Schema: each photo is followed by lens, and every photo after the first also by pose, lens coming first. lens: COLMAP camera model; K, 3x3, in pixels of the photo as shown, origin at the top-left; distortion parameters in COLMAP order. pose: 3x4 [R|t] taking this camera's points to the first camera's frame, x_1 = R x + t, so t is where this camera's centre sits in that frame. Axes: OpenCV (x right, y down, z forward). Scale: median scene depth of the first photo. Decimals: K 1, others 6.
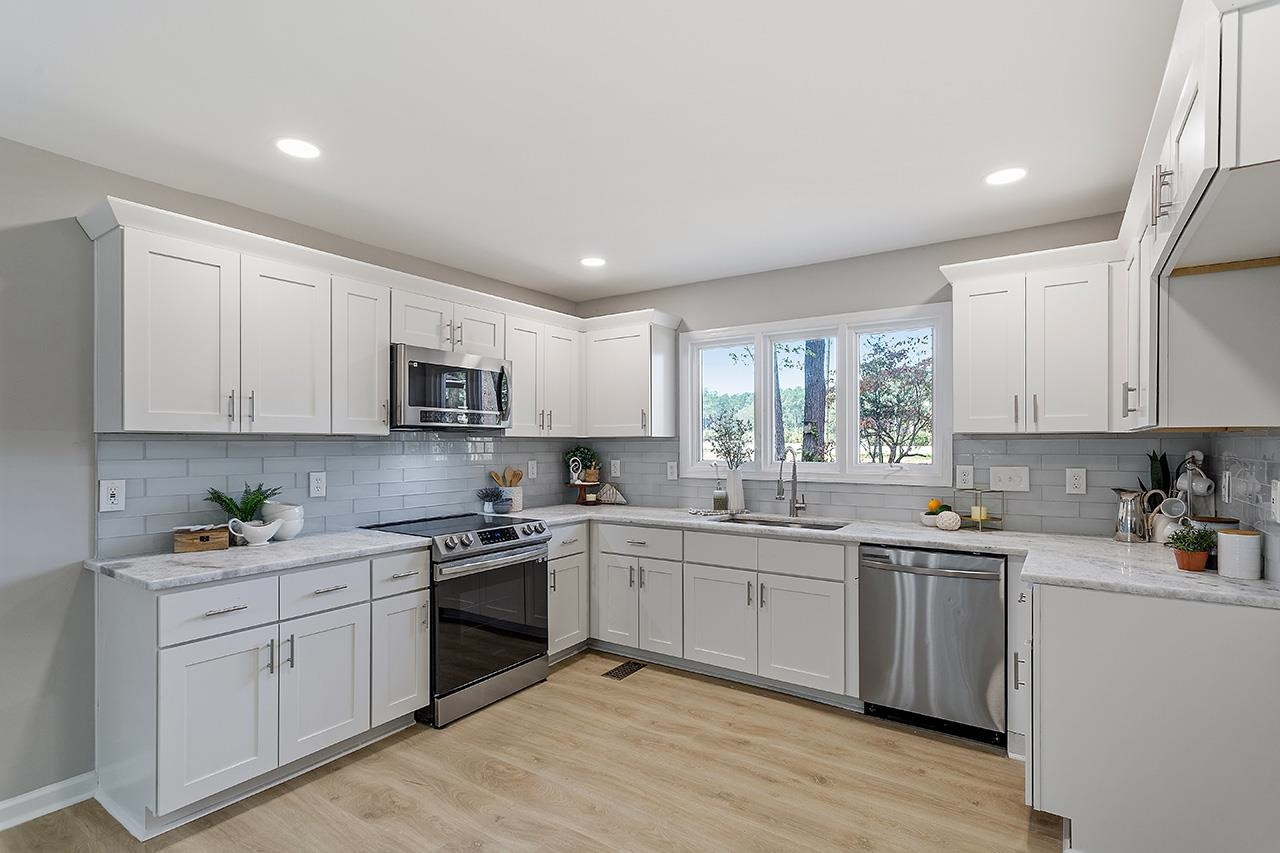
lens RADIAL K [[608.2, 0, 634.2], [0, 608.2, 445.6], [0, 0, 1]] dist [0.002252, 0.000960]
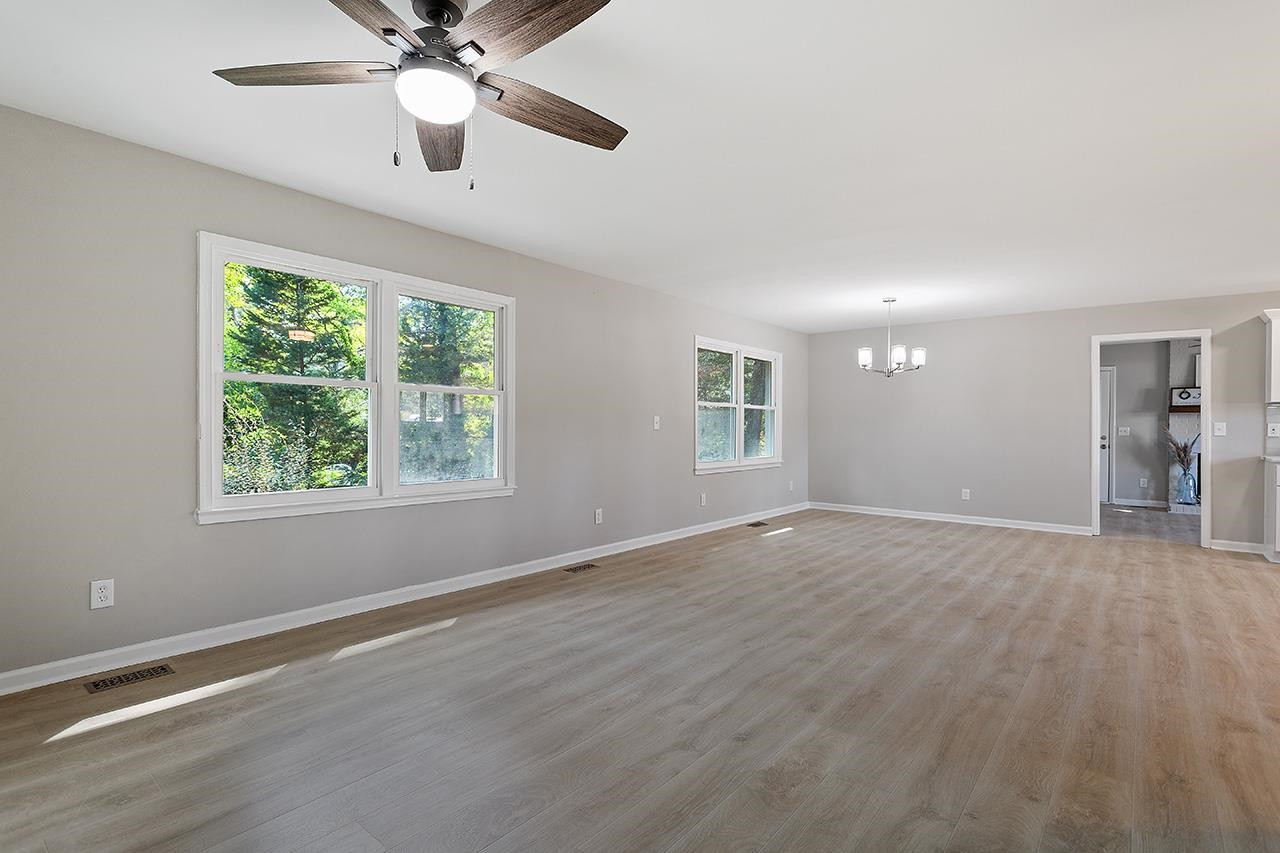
lens RADIAL K [[608.2, 0, 638.9], [0, 608.2, 430.7], [0, 0, 1]] dist [0.002252, 0.000960]
pose [[-0.091768, 0.008761, -0.995742, 1.145092], [-0.008567, 0.999917, 0.009587, 0.055921], [0.995744, 0.009410, -0.091685, -0.816482]]
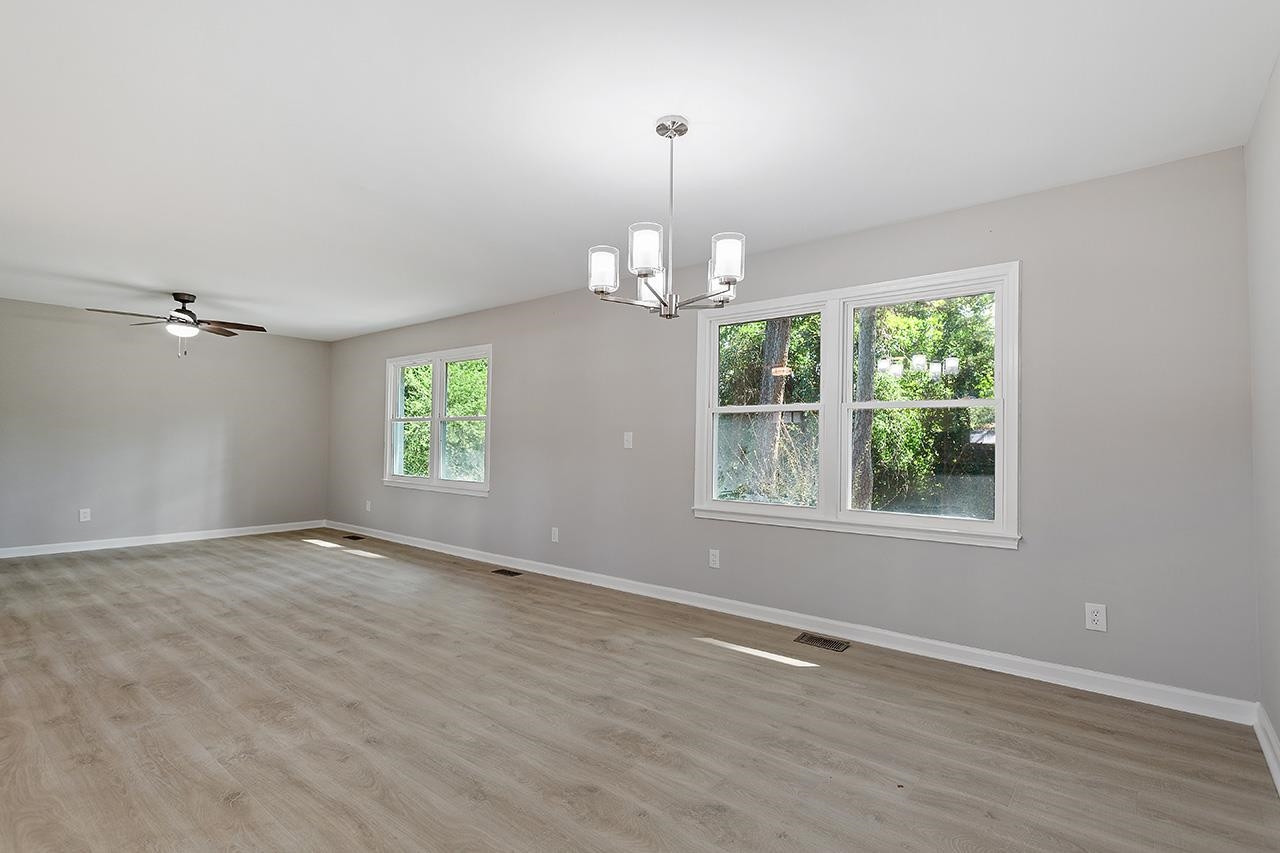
lens RADIAL K [[608.2, 0, 632.6], [0, 608.2, 435.5], [0, 0, 1]] dist [0.002252, 0.000960]
pose [[-0.995904, -0.007797, 0.090076, -0.644225], [-0.008937, 0.999885, -0.012257, 0.056964], [-0.089970, -0.013012, -0.995859, 0.400209]]
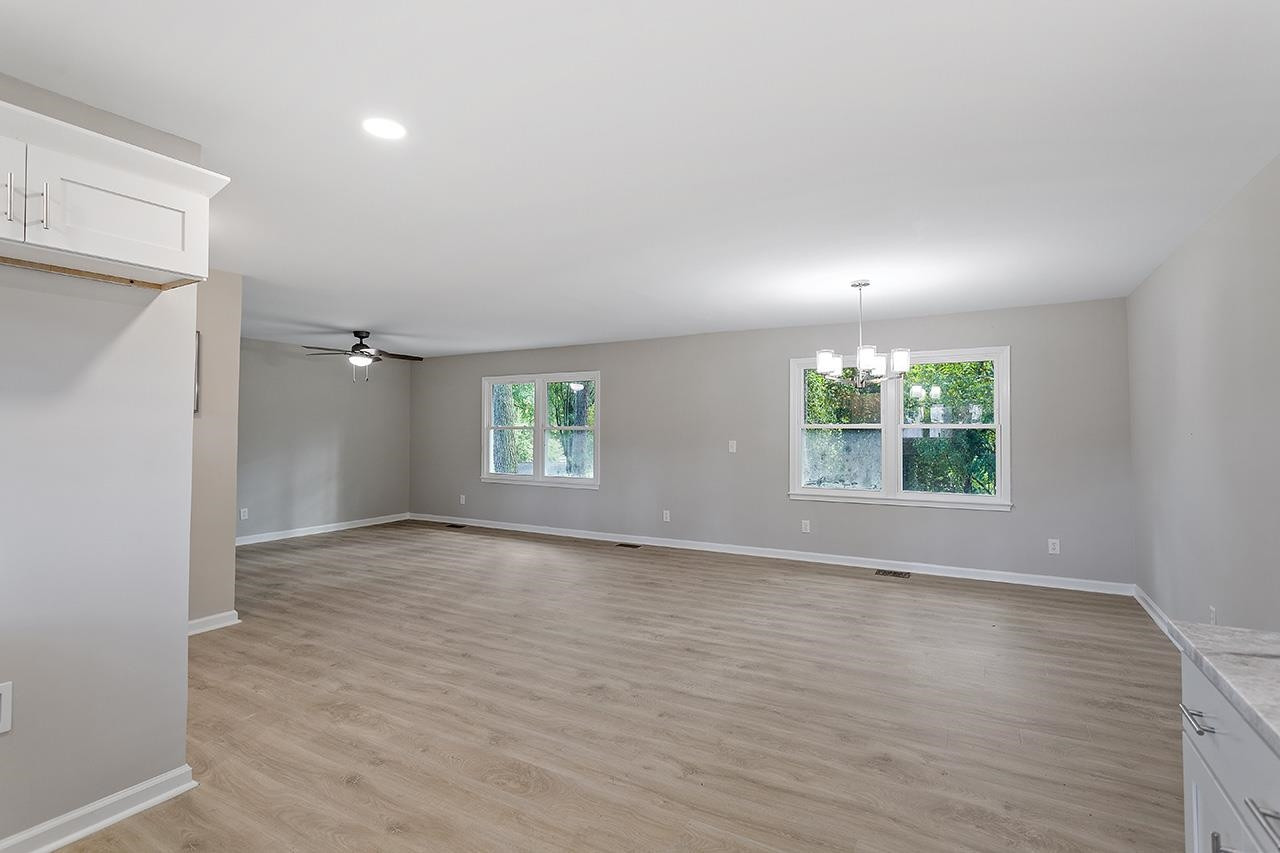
lens RADIAL K [[608.2, 0, 630.1], [0, 608.2, 419.9], [0, 0, 1]] dist [0.002252, 0.000960]
pose [[-0.997255, 0.000525, -0.074040, -0.063485], [0.001780, 0.999856, -0.016889, 0.000475], [0.074021, -0.016974, -0.997112, 0.924155]]
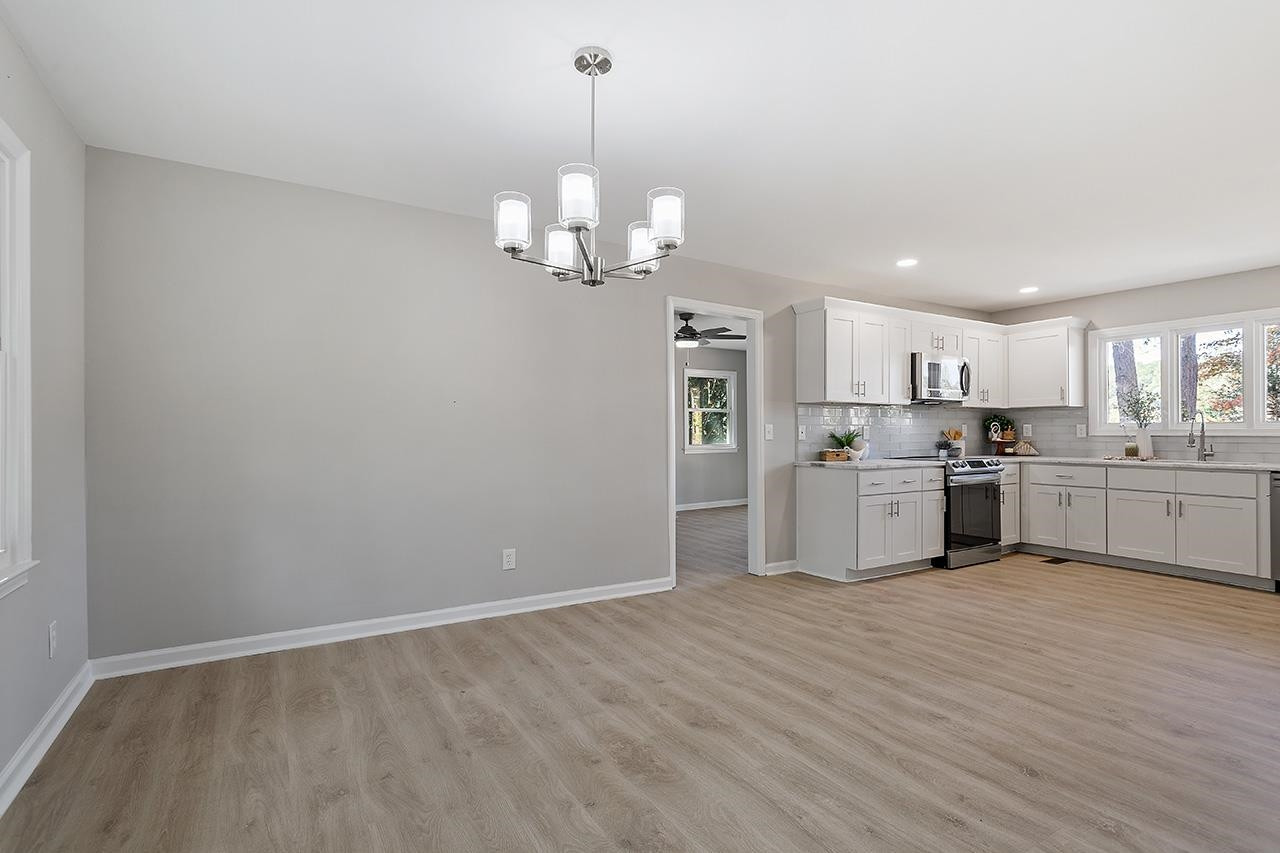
lens RADIAL K [[608.2, 0, 634.9], [0, 608.2, 431.5], [0, 0, 1]] dist [0.002252, 0.000960]
pose [[0.911982, 0.001069, -0.410229, -0.346233], [-0.002791, 0.999990, -0.003599, 0.058891], [0.410221, 0.004428, 0.911975, -0.793112]]
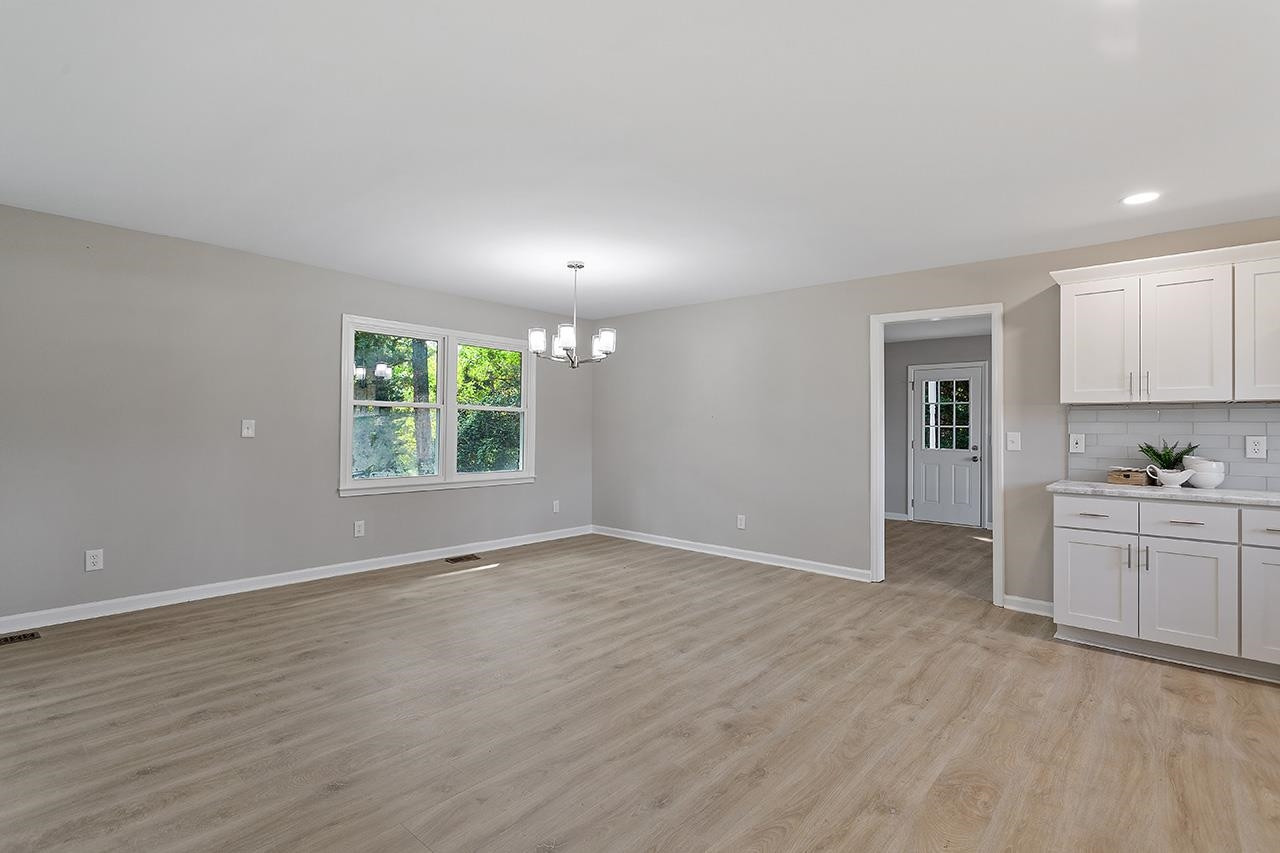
lens RADIAL K [[608.2, 0, 644.6], [0, 608.2, 416.5], [0, 0, 1]] dist [0.002252, 0.000960]
pose [[-0.111759, -0.018528, -0.993563, 0.616411], [-0.014376, 0.999752, -0.017026, 0.036857], [0.993631, 0.012380, -0.111997, 0.012655]]
